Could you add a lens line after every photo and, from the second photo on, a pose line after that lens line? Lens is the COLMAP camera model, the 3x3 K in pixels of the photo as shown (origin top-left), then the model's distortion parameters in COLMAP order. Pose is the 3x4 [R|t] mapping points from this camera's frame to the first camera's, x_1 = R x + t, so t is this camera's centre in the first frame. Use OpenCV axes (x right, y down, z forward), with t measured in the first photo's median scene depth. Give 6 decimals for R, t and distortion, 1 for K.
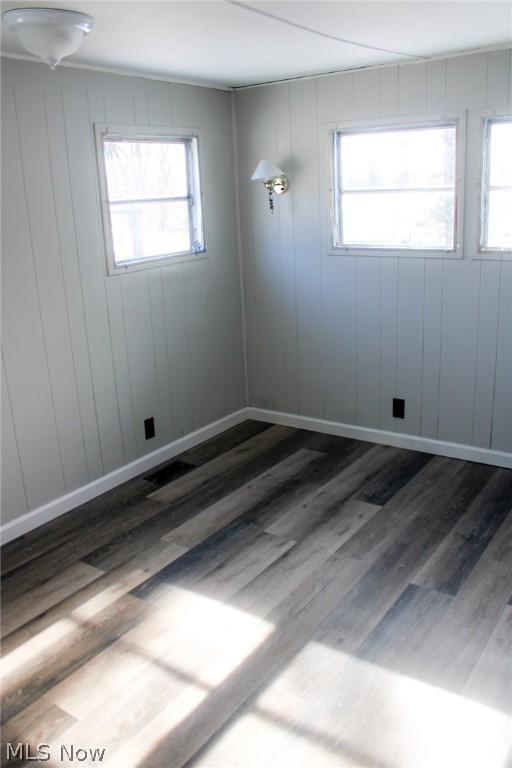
lens RADIAL K [[646.2, 0, 256.0], [0, 646.2, 384.0], [0, 0, 1]] dist [-0.159264, 0.103444]
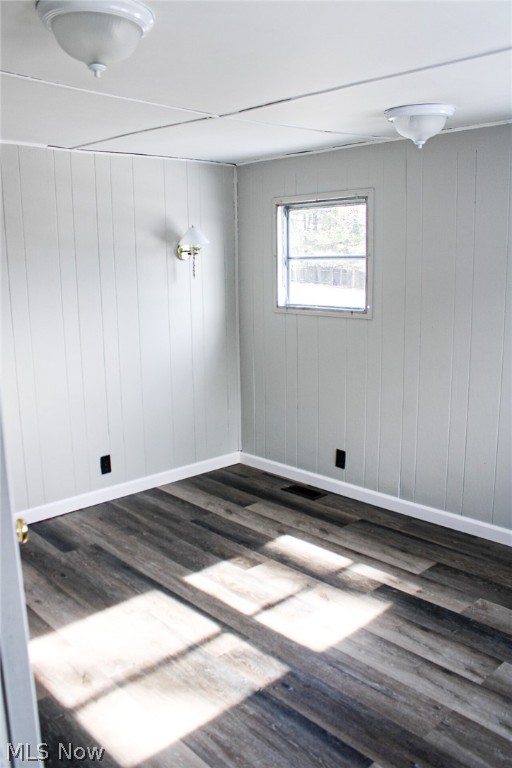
lens RADIAL K [[646.2, 0, 256.0], [0, 646.2, 384.0], [0, 0, 1]] dist [-0.159264, 0.103444]
pose [[-0.209501, 0.232721, -0.949711, 0.780080], [-0.247302, 0.927077, 0.281728, -0.253544], [0.946019, 0.293887, -0.136671, 0.740412]]
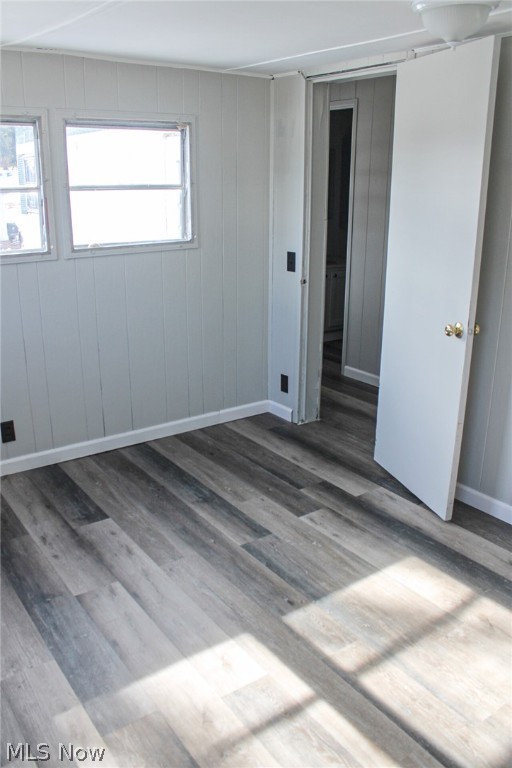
lens RADIAL K [[629.3, 0, 257.2], [0, 629.3, 408.3], [0, 0, 1]] dist [-0.187638, 0.088627]
pose [[0.331731, -0.276513, 0.901940, -0.590605], [0.246119, 0.948335, 0.200215, -0.109910], [-0.910703, 0.155567, 0.382647, 0.460549]]
